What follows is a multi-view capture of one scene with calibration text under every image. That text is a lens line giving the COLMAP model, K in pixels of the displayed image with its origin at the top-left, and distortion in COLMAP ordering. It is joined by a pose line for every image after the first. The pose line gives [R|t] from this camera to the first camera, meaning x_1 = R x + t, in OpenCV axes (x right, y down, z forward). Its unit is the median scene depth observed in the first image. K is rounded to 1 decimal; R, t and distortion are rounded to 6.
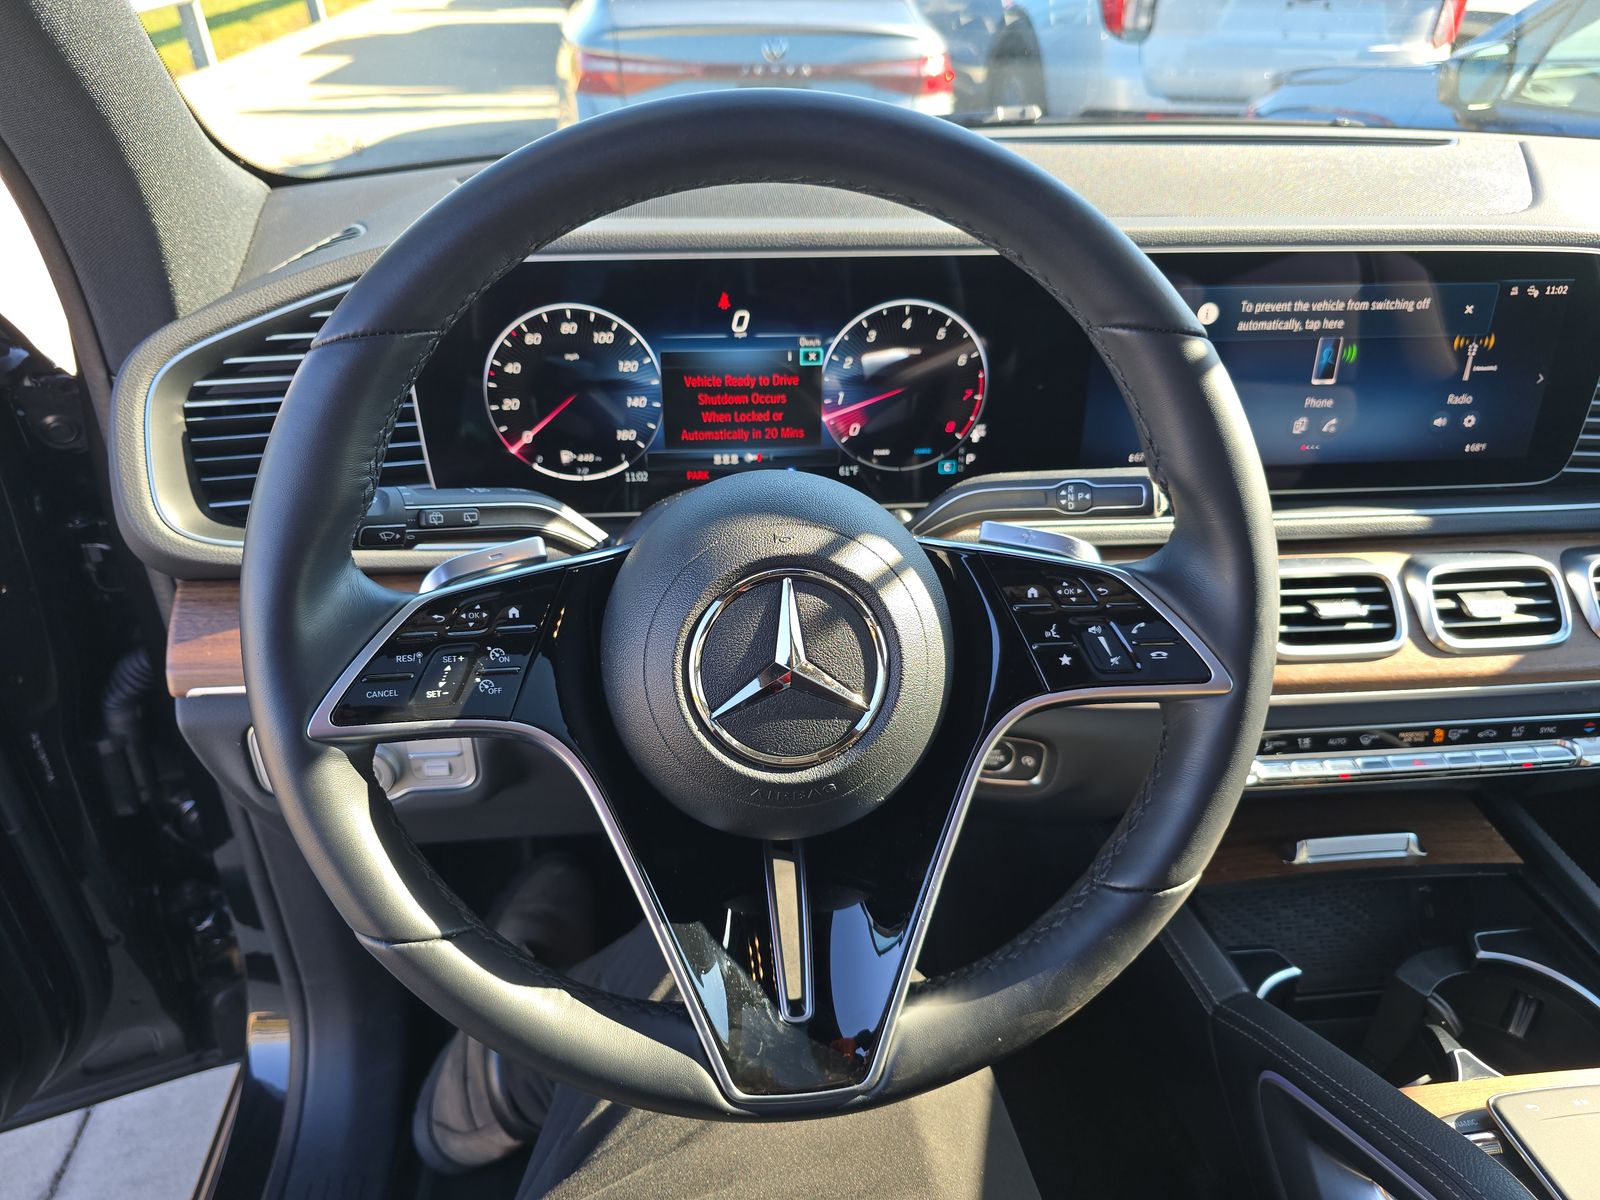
lens RADIAL K [[1063.5, 0, 799.9], [0, 1063.5, 593.1], [0, 0, 1]] dist [0.032008, -0.029228]
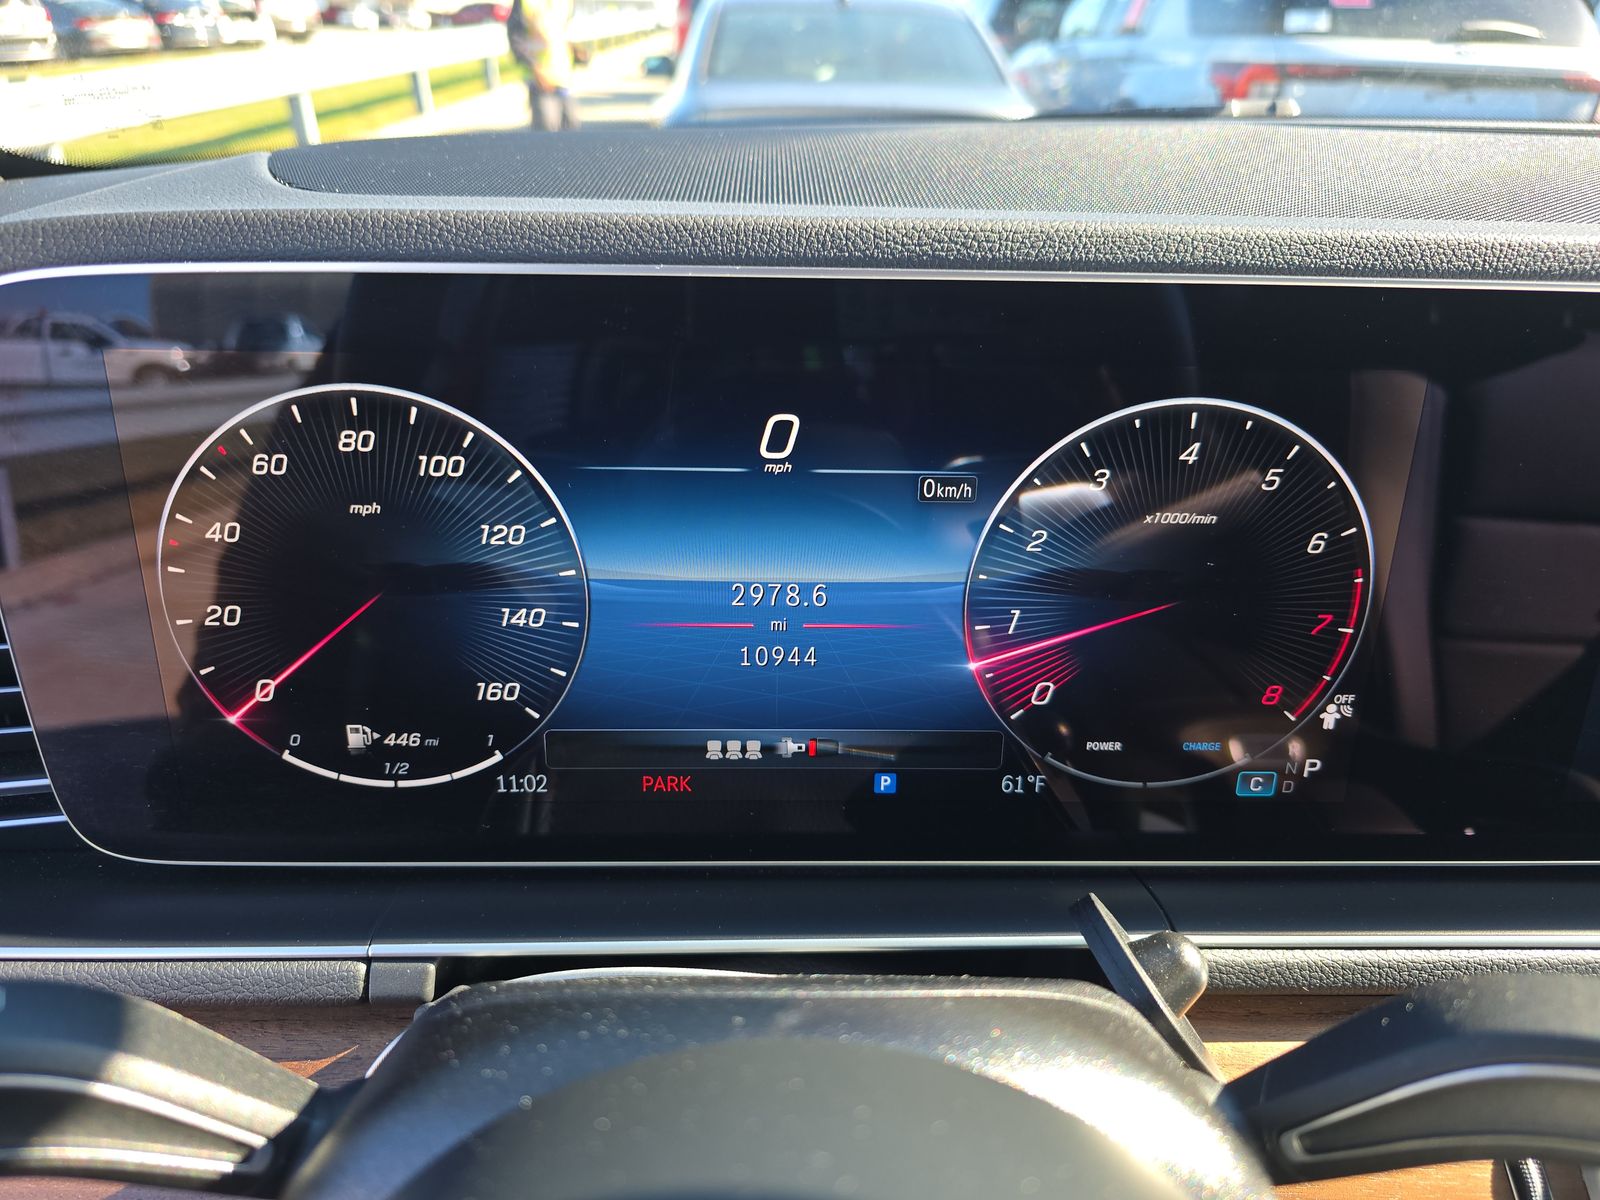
lens RADIAL K [[1063.5, 0, 797.8], [0, 1063.5, 599.3], [0, 0, 1]] dist [0.032008, -0.029228]
pose [[0.996439, 0.041060, -0.073640, -0.015112], [-0.046781, 0.995877, -0.077722, -0.152004], [0.070145, 0.080890, 0.994252, 0.565819]]
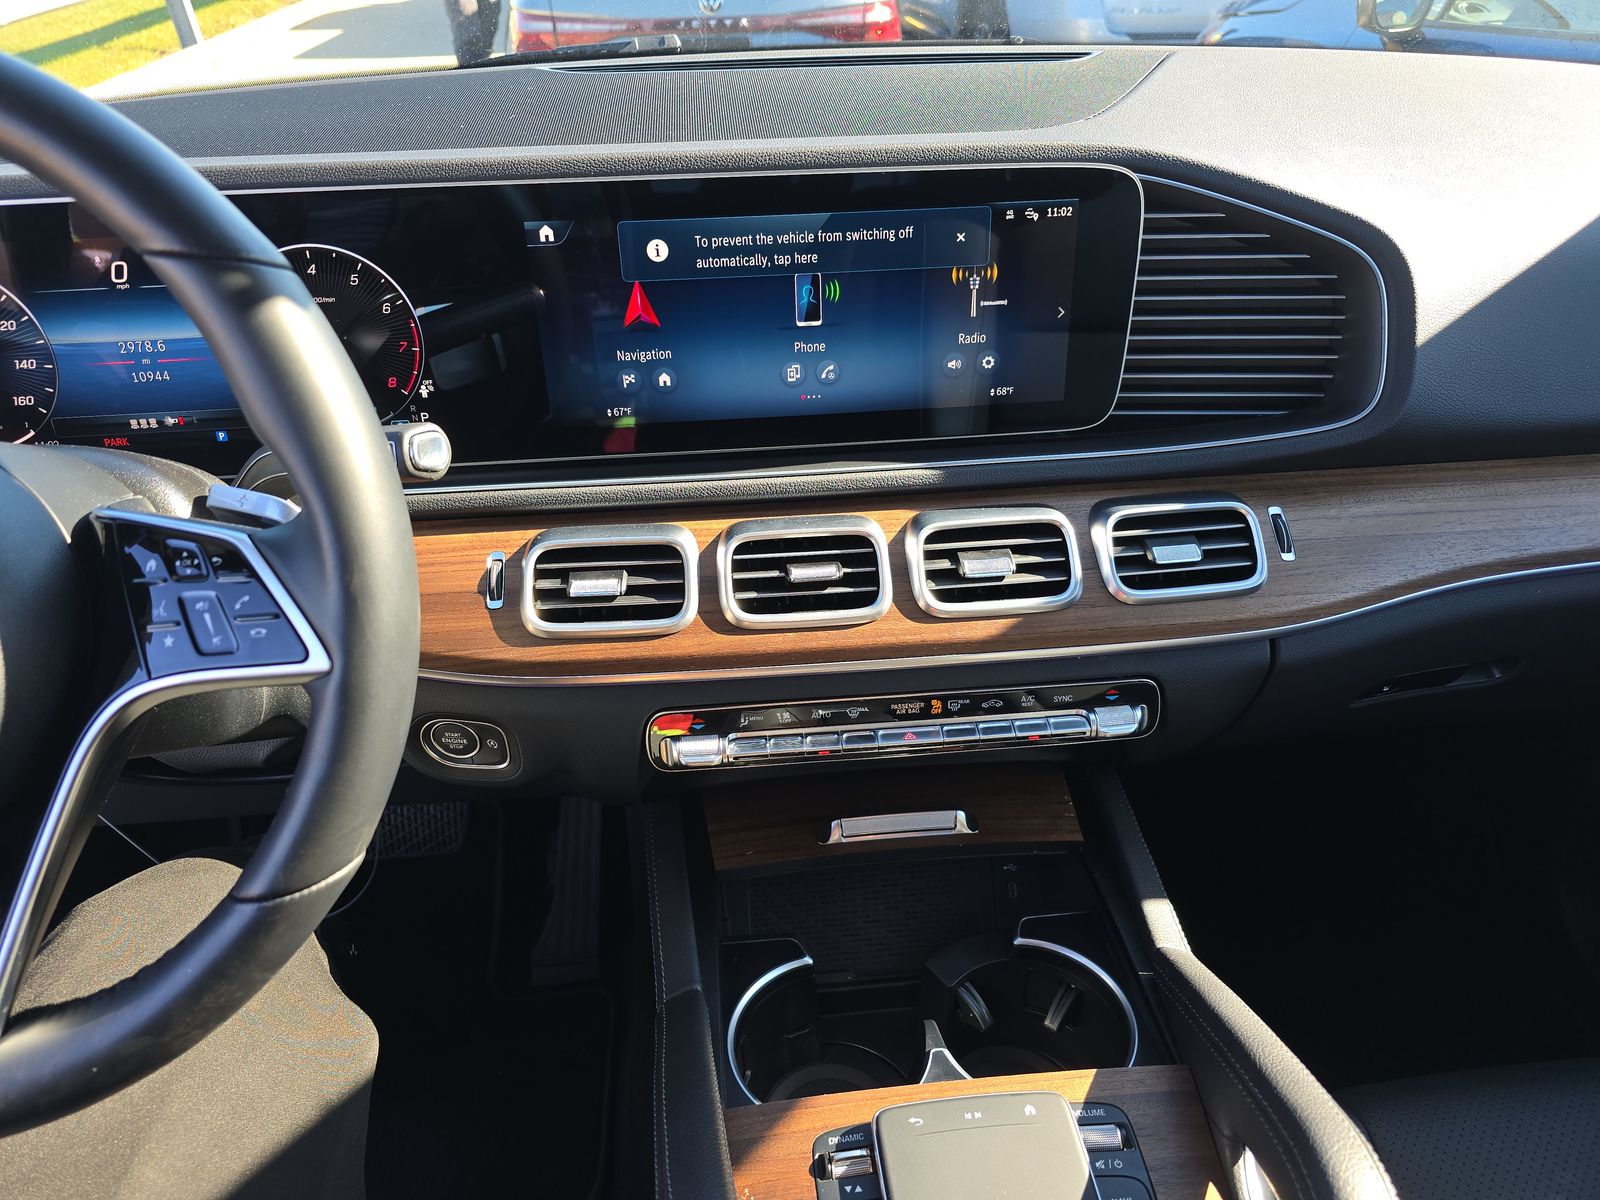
lens RADIAL K [[1063.5, 0, 816.6], [0, 1063.5, 600.1], [0, 0, 1]] dist [0.032008, -0.029228]
pose [[0.999124, -0.020720, -0.036353, 0.534705], [0.022019, 0.999119, 0.035730, 0.006077], [0.035580, -0.036499, 0.998700, 0.087634]]
